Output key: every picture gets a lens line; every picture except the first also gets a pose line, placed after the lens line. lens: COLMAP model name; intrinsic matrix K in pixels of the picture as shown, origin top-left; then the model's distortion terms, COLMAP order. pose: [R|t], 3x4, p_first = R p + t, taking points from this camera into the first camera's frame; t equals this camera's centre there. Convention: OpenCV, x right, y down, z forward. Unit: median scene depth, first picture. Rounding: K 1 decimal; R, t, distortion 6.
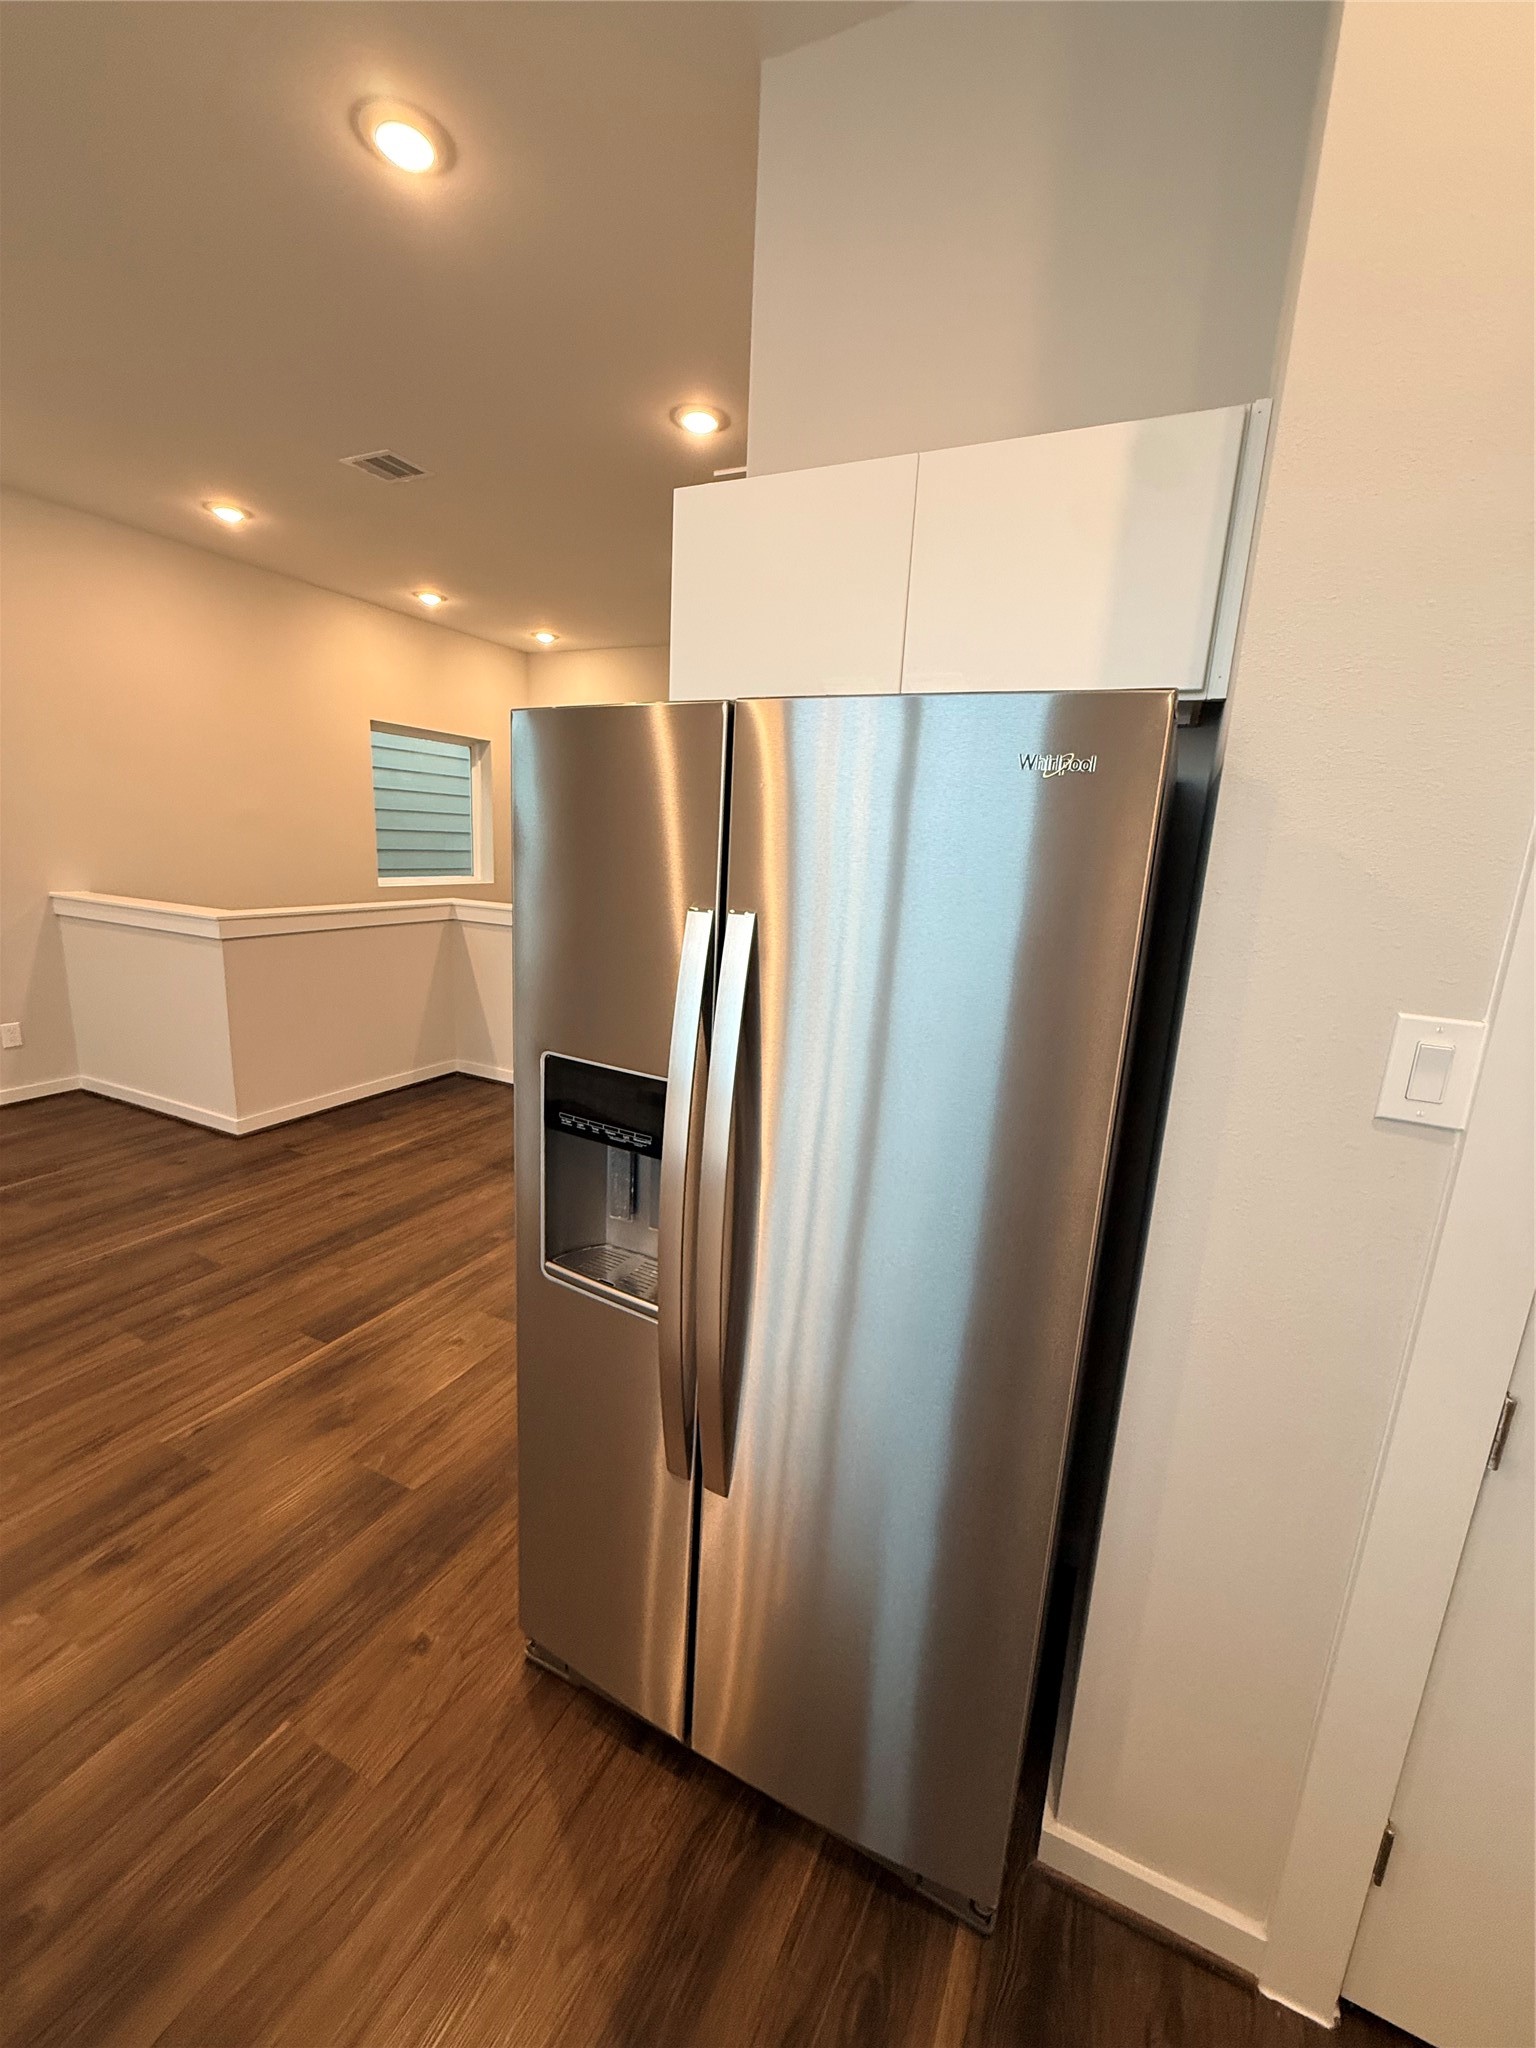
lens RADIAL K [[810.7, 0, 773.7], [0, 810.7, 1024.2], [0, 0, 1]] dist [-0.000277, 0.000757]
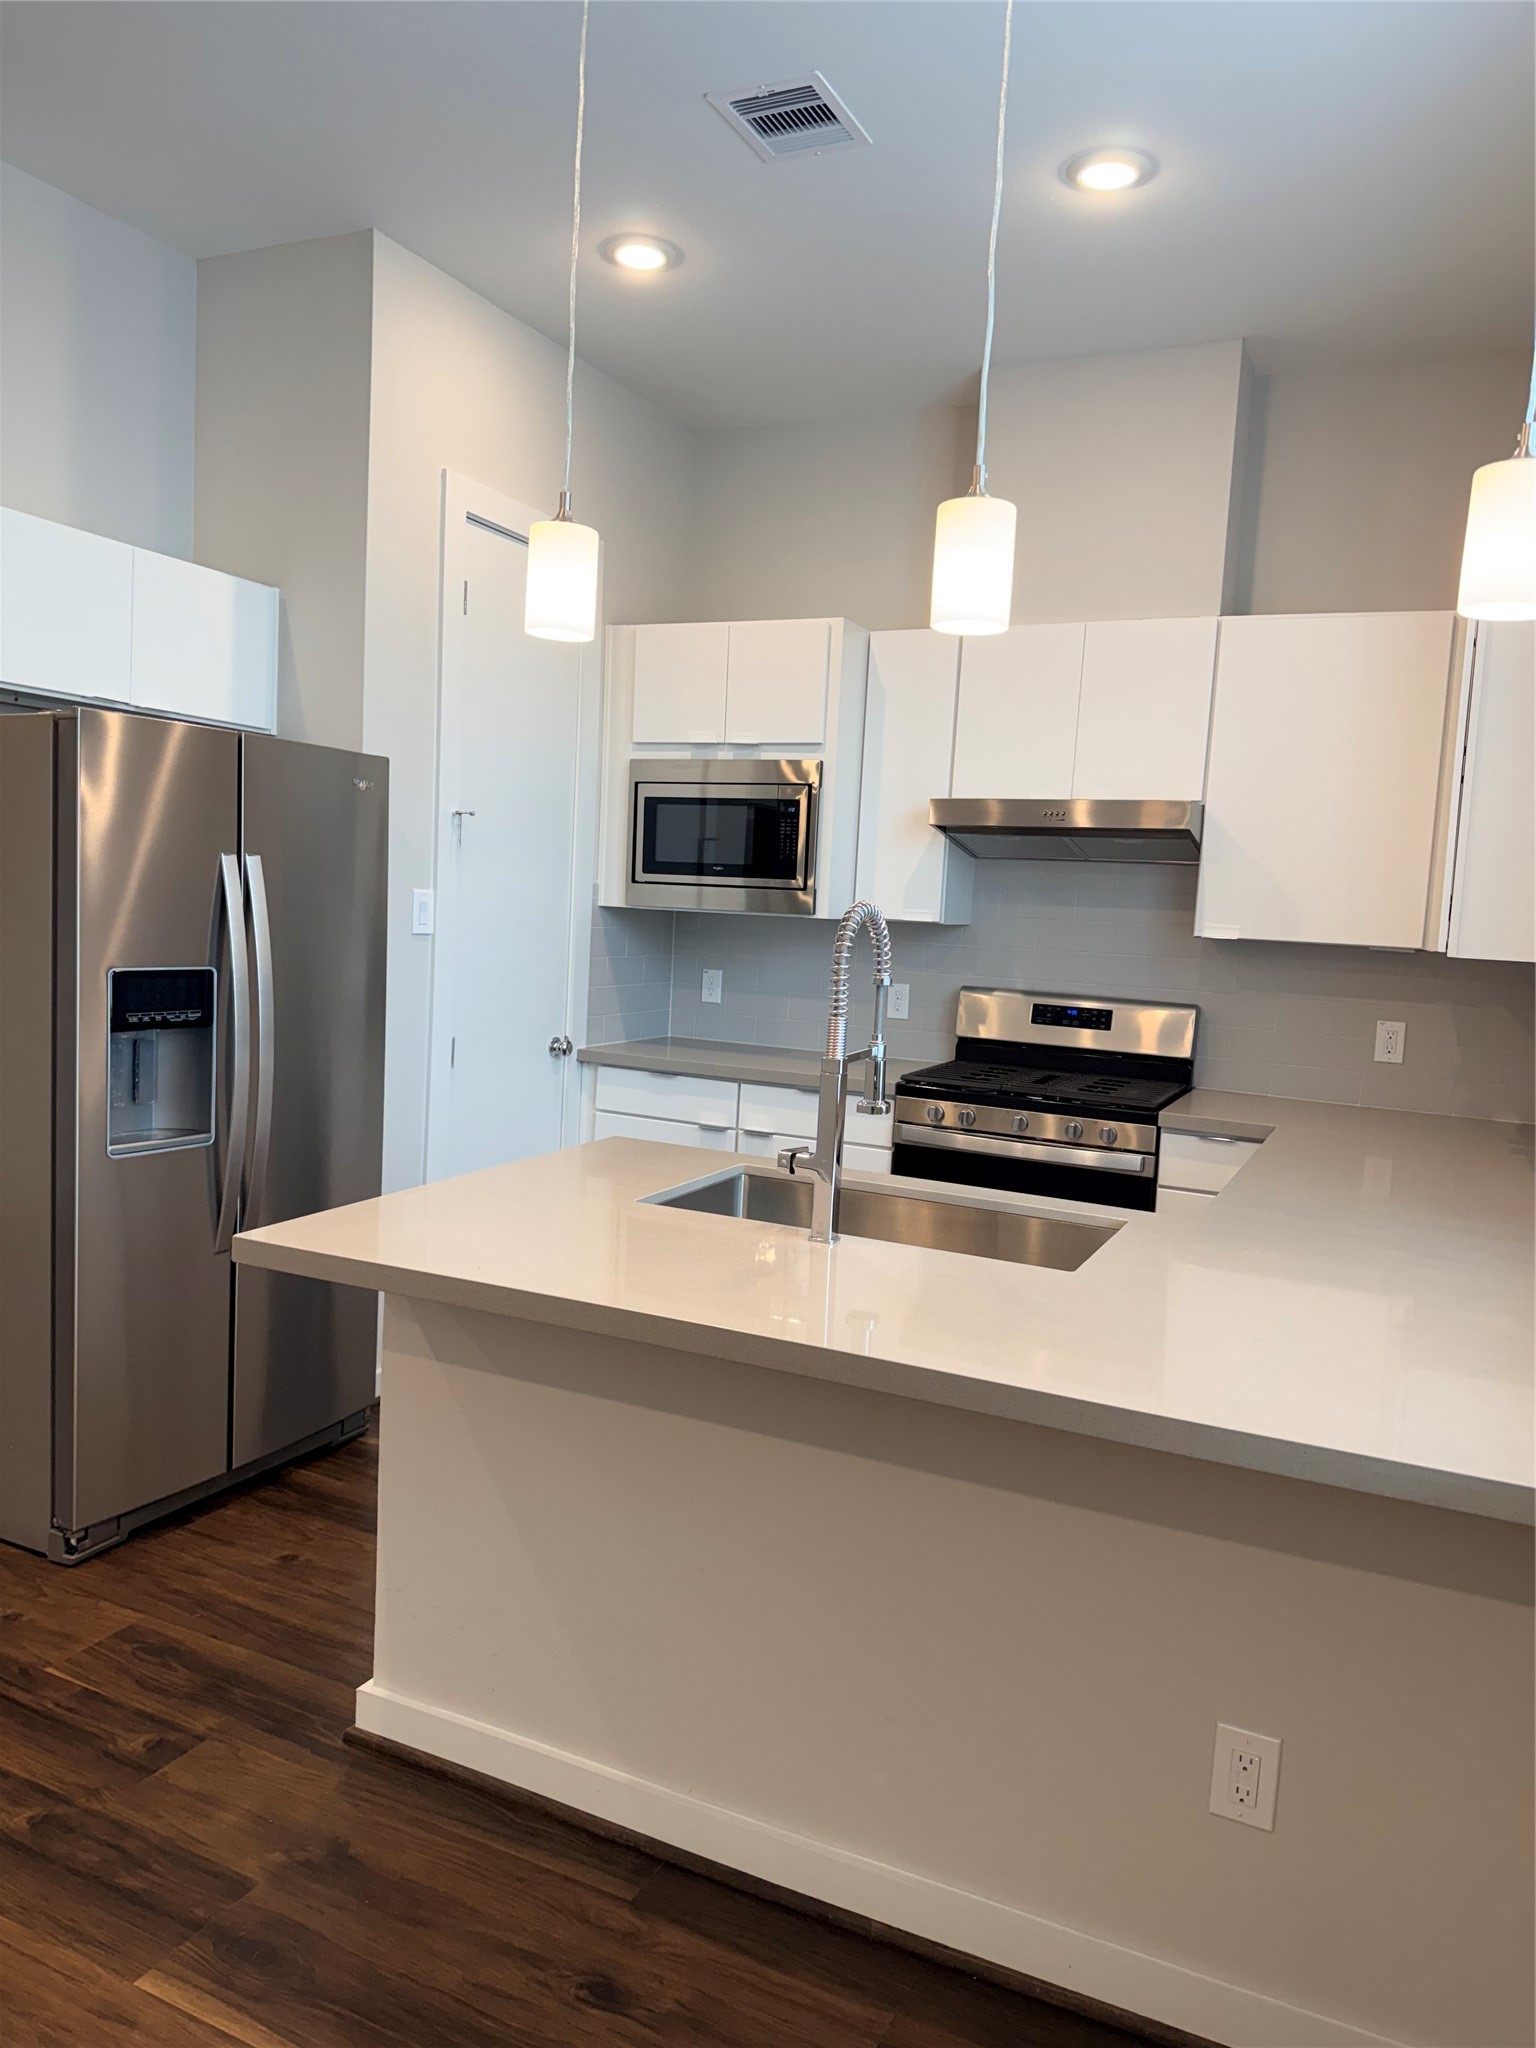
lens RADIAL K [[1445.7, 0, 763.2], [0, 1445.7, 1025.8], [0, 0, 1]] dist [0.045146, -0.039803]
pose [[-0.005785, -0.139472, 0.990209, -2.549730], [0.157652, 0.977715, 0.138633, -0.034365], [-0.987478, 0.156911, 0.016332, -0.036908]]
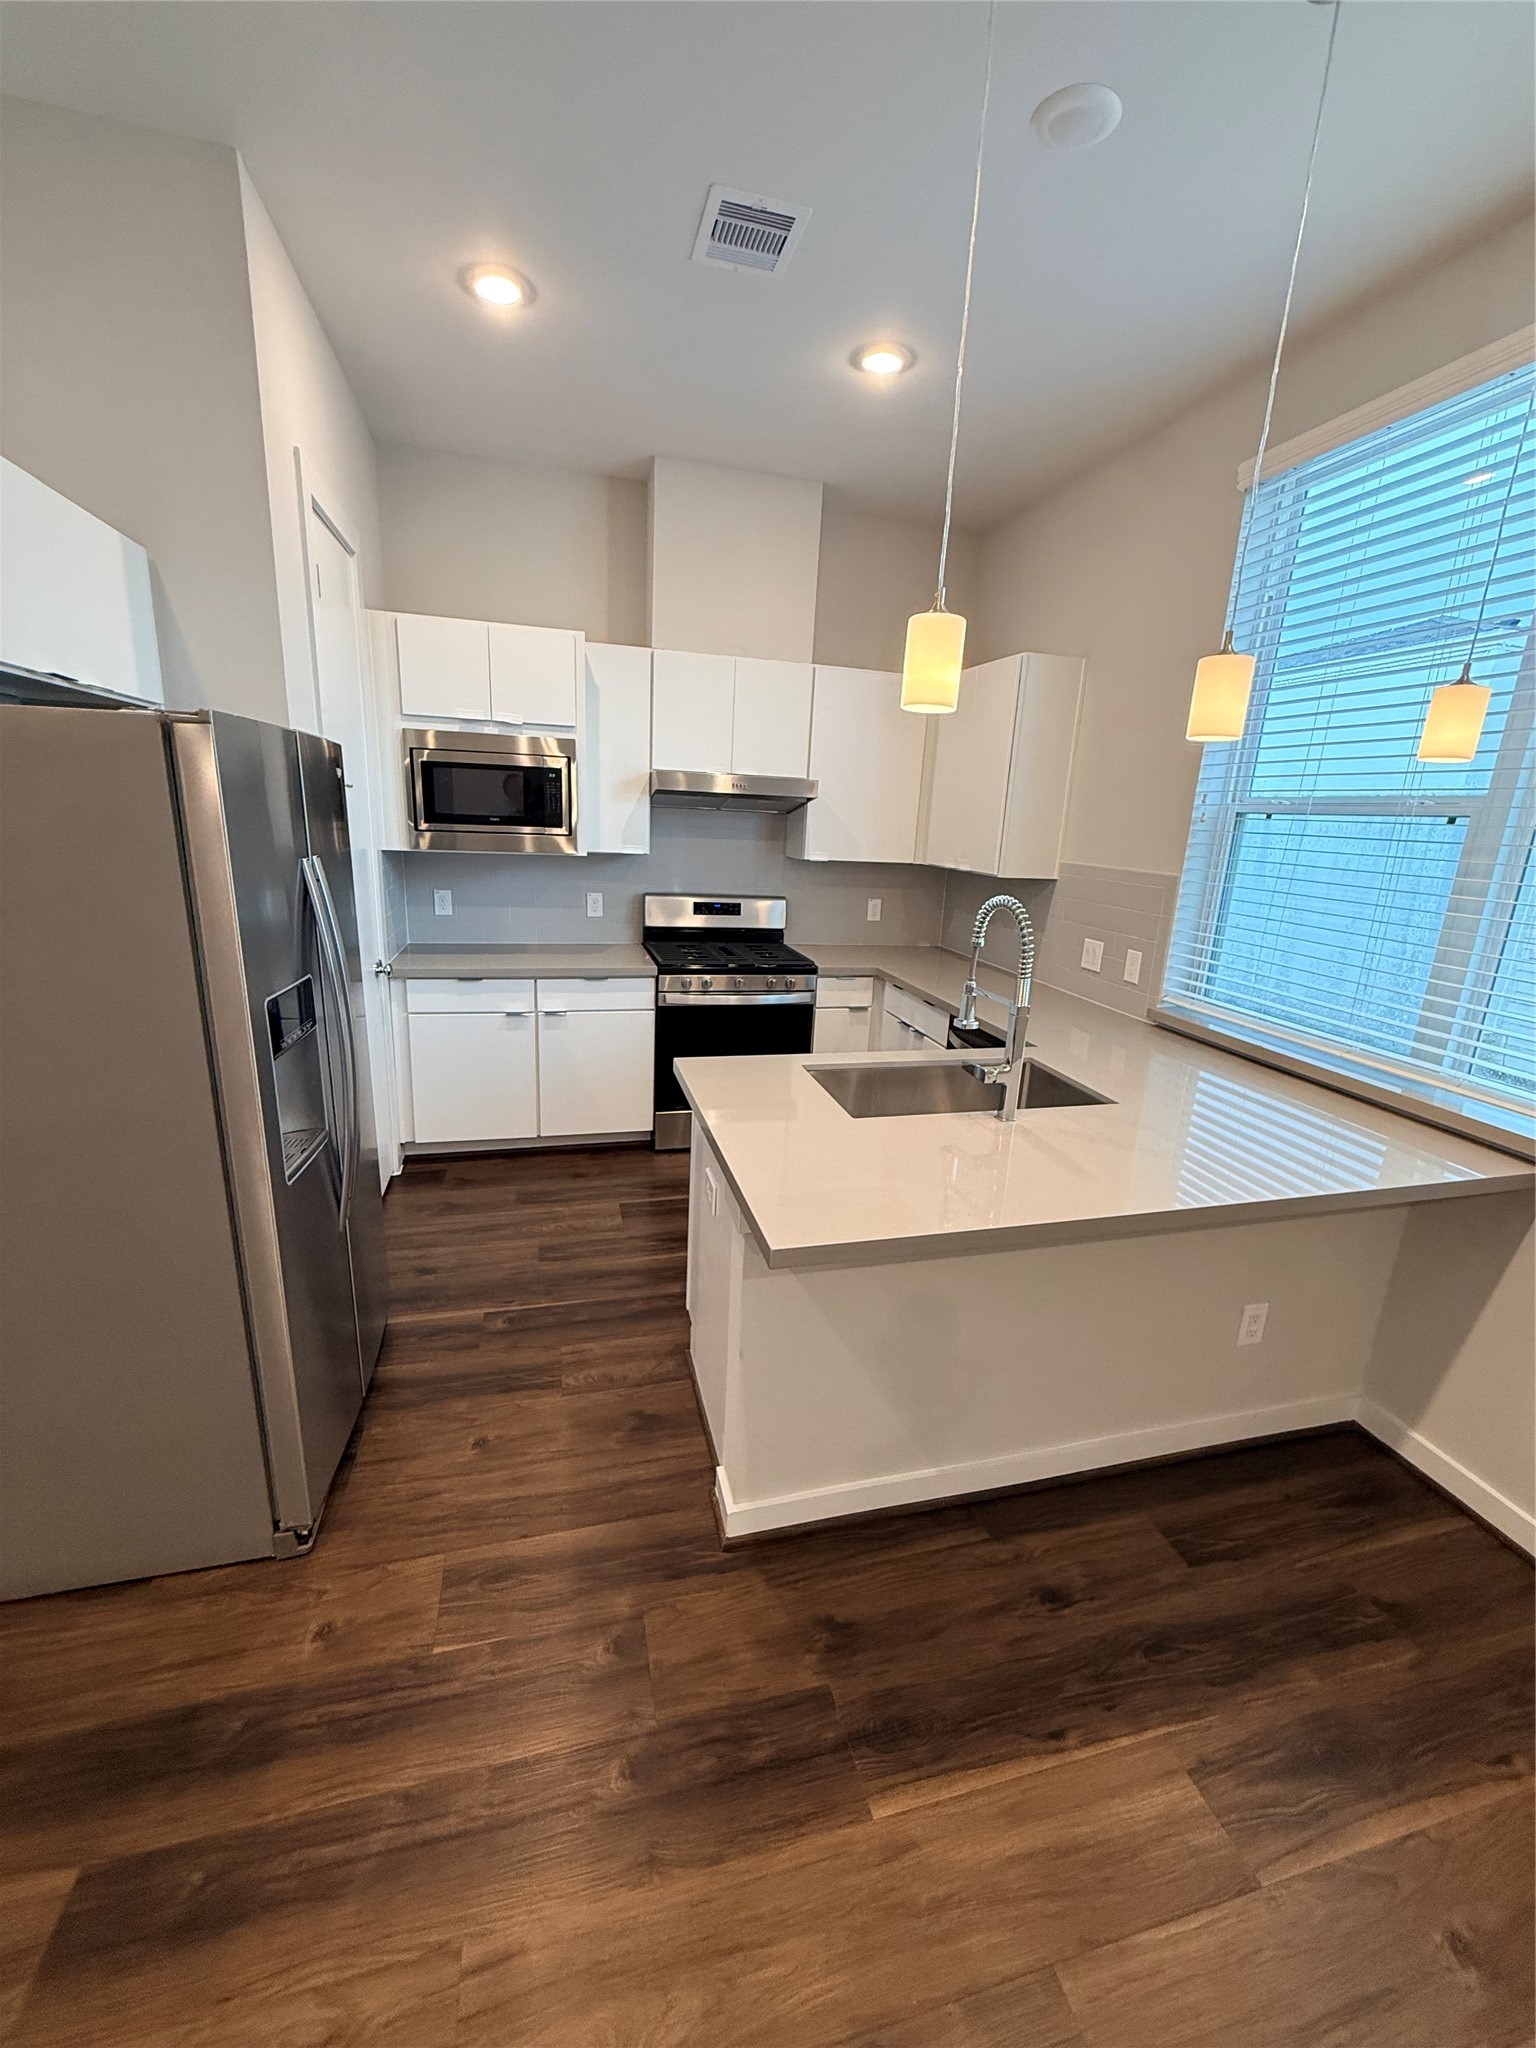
lens RADIAL K [[810.7, 0, 773.7], [0, 810.7, 1024.2], [0, 0, 1]] dist [-0.000277, 0.000757]
pose [[-0.652747, -0.269814, 0.707899, -1.611472], [0.077557, 0.905717, 0.416727, -0.366491], [-0.753595, 0.326920, -0.570278, 1.114323]]
